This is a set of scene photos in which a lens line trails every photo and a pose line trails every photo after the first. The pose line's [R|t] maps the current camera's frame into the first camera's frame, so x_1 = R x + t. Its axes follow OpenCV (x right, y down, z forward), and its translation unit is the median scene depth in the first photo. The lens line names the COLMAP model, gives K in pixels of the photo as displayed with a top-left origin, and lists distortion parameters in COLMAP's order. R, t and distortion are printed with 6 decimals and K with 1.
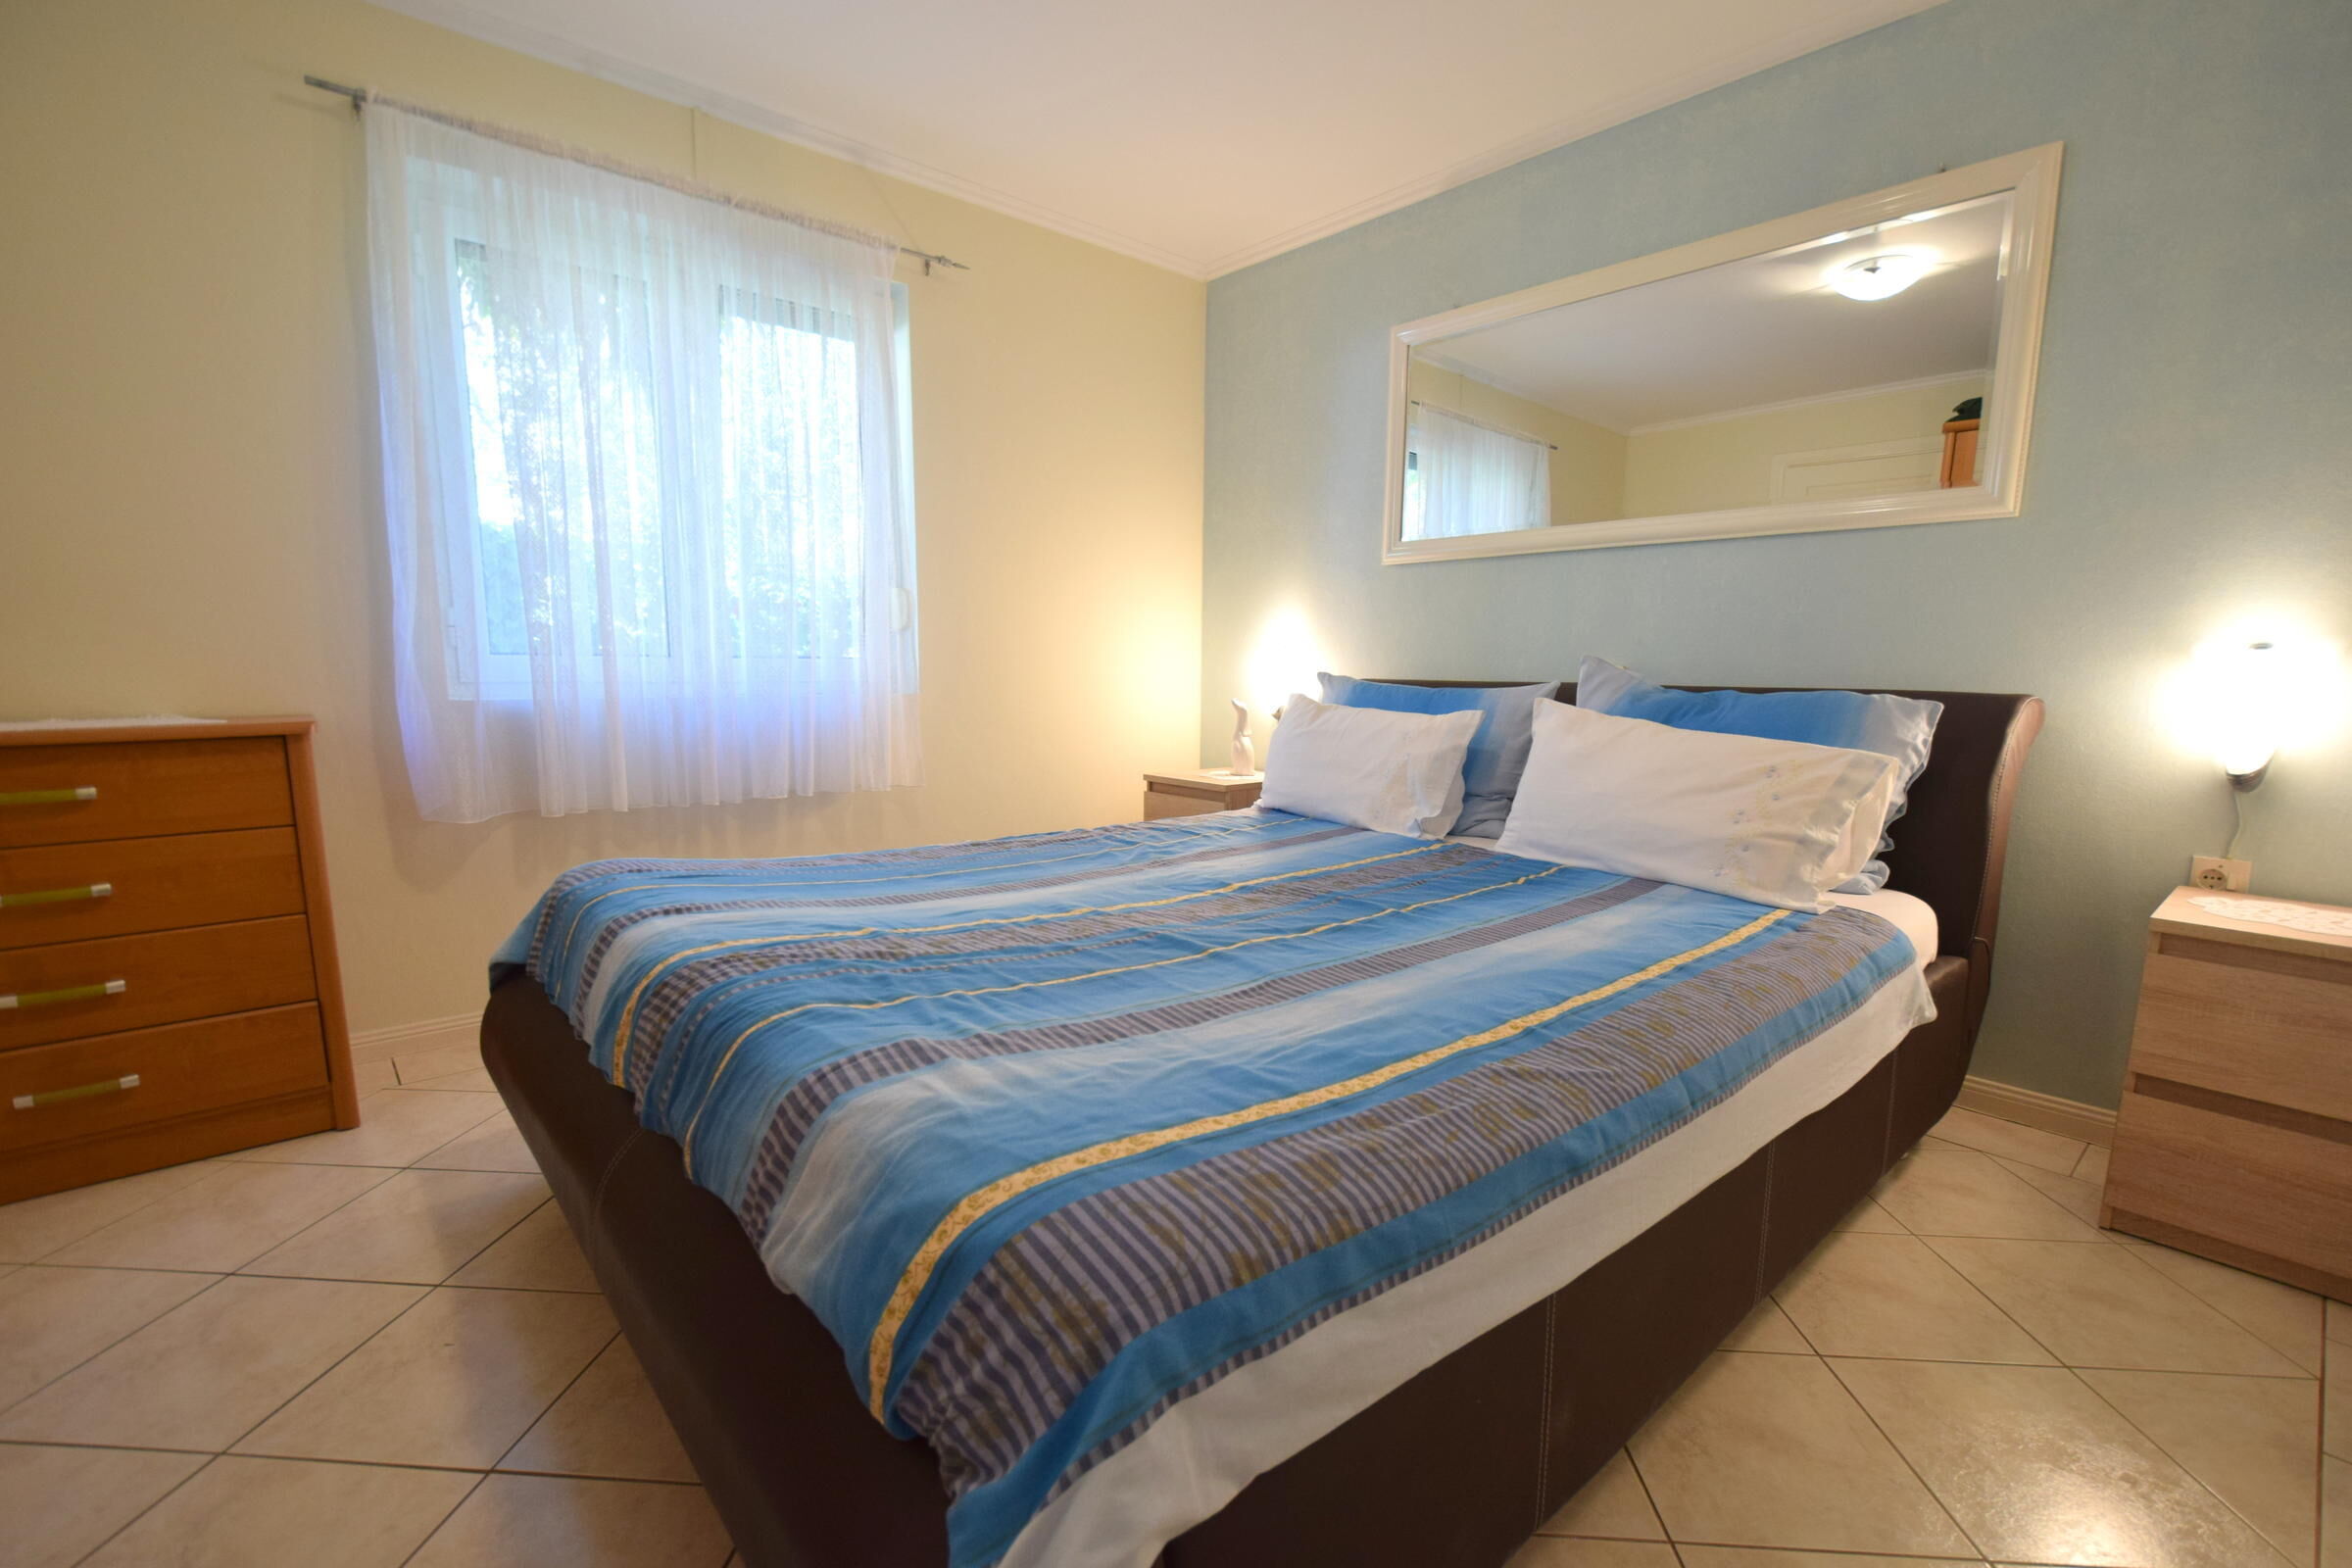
lens RADIAL K [[1022.7, 0, 1159.4], [0, 1022.7, 790.1], [0, 0, 1]] dist [-0.001796, -0.000273]
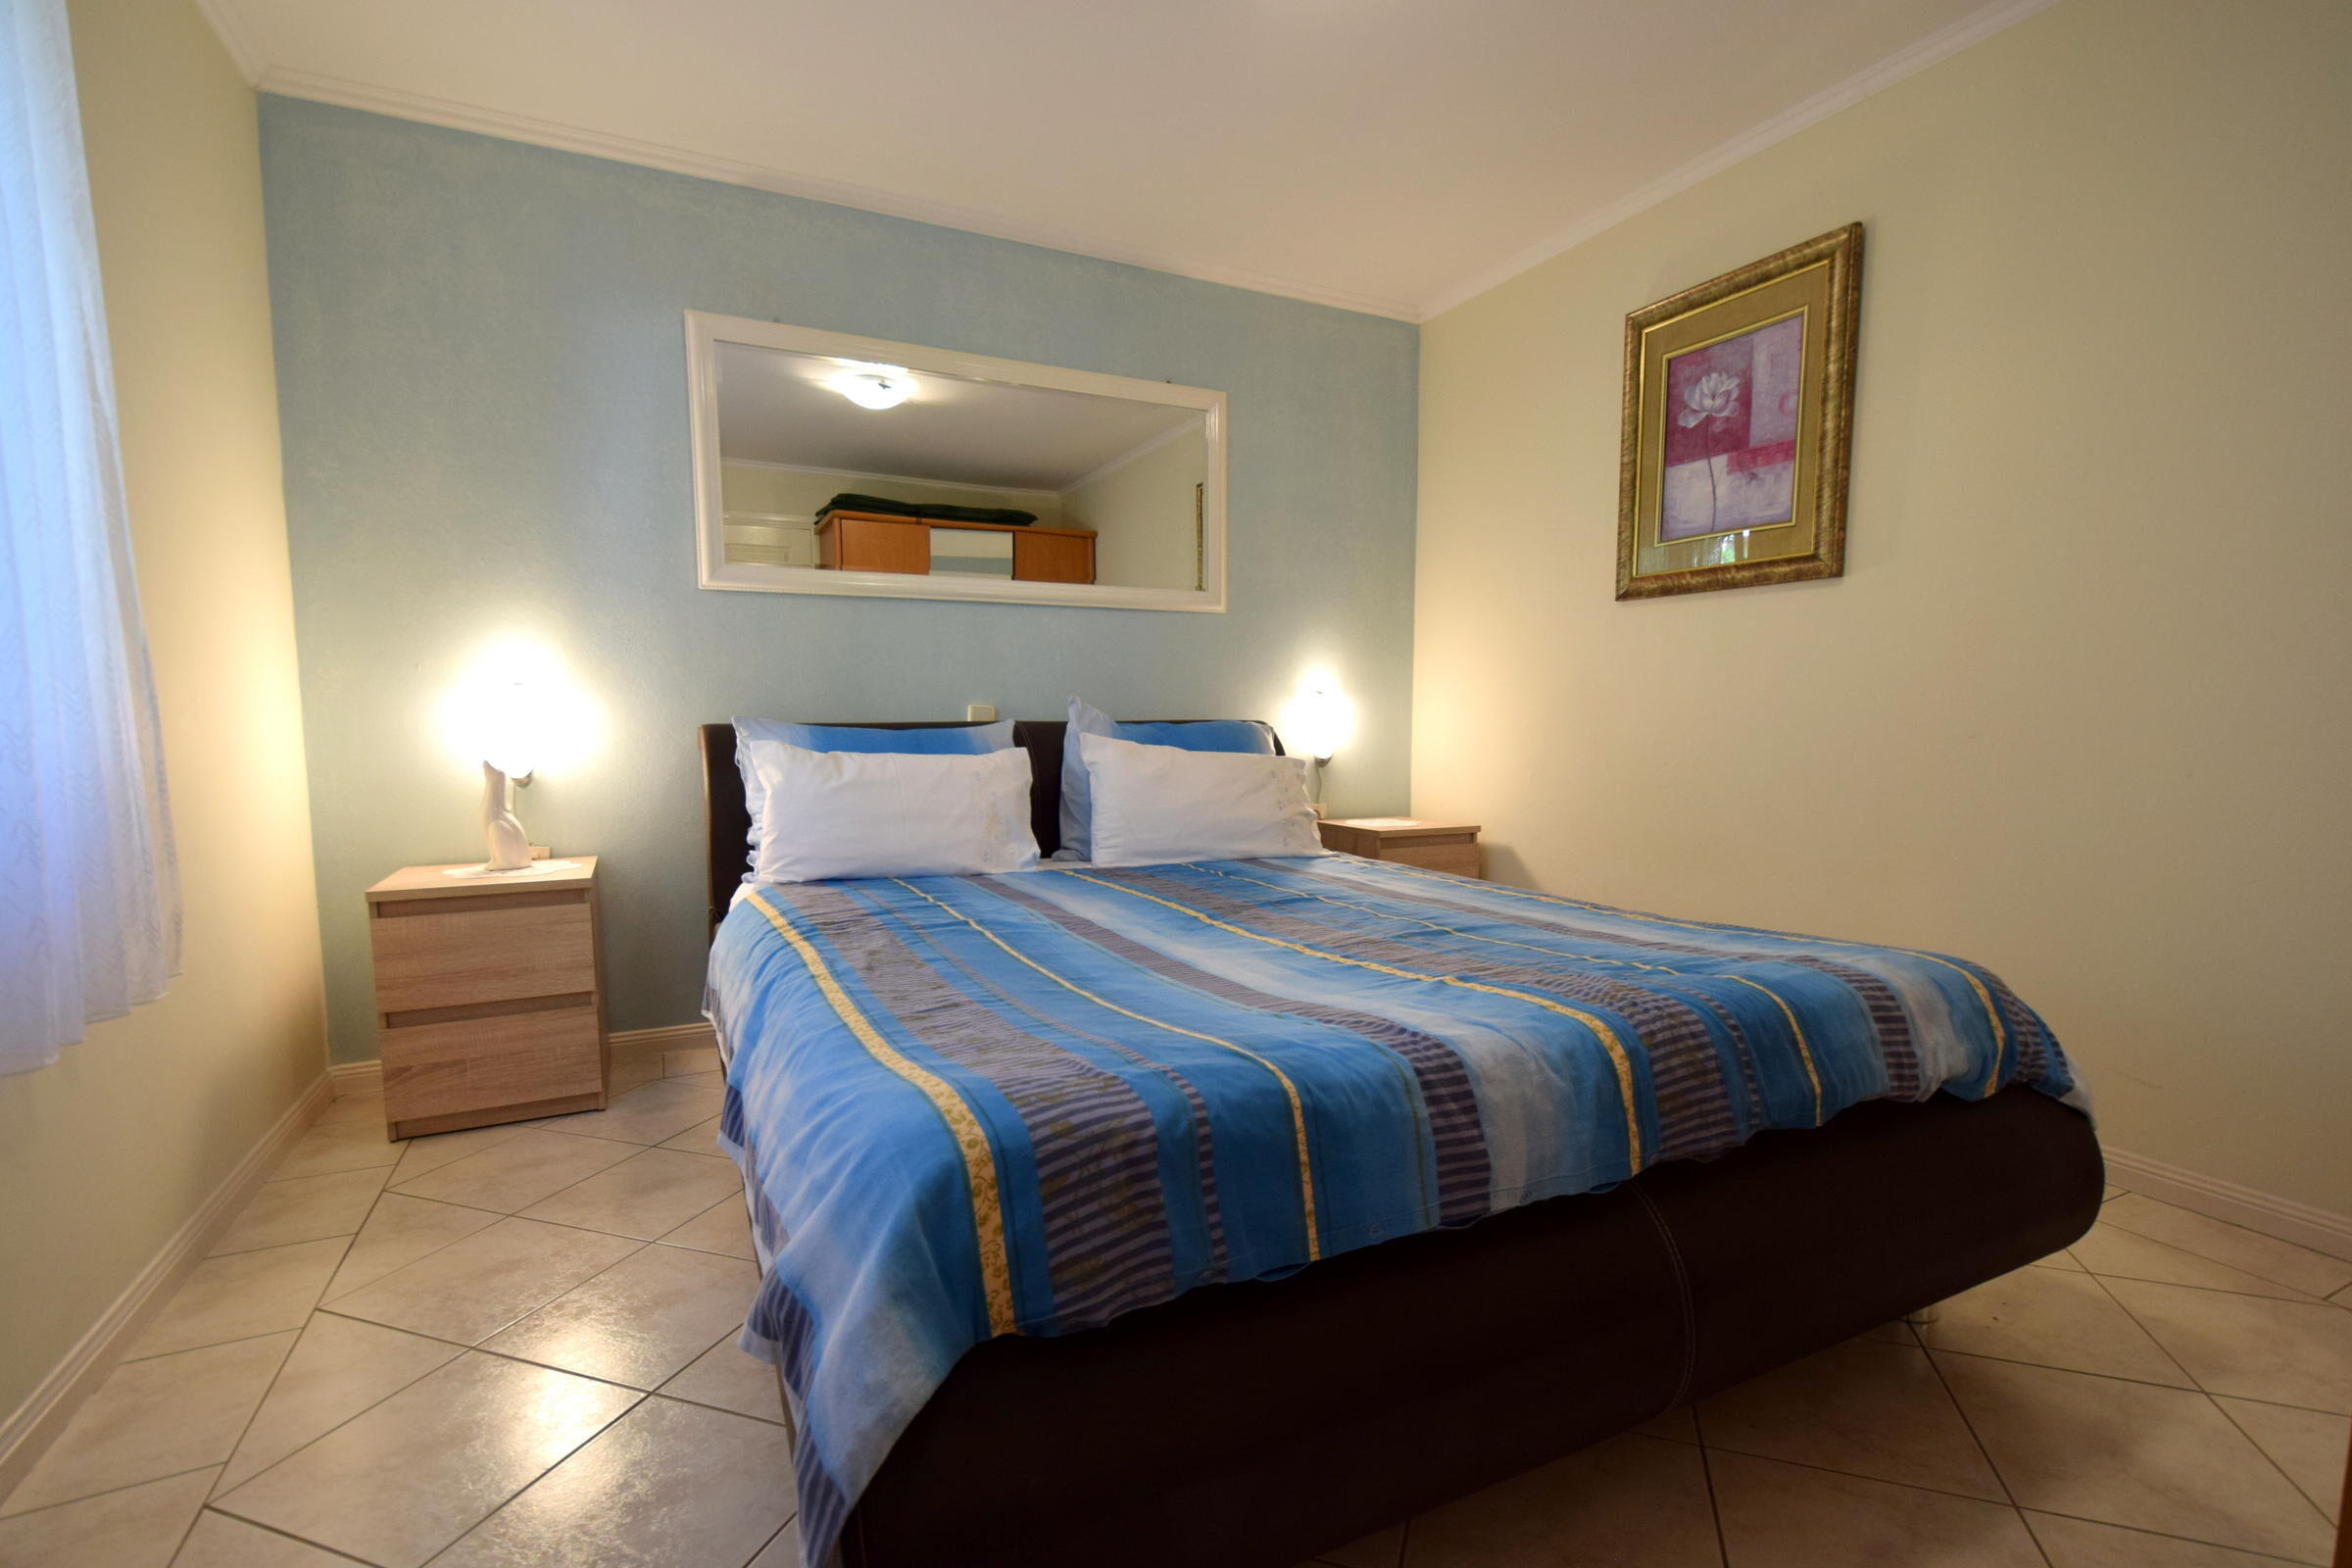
lens RADIAL K [[1064.1, 0, 1198.2], [0, 1064.1, 808.4], [0, 0, 1]] dist [0.001816, 0.000122]
pose [[0.241483, -0.096926, 0.965552, -0.775582], [0.130169, 0.989242, 0.066749, -0.069894], [-0.961635, 0.109566, 0.251502, 0.585084]]
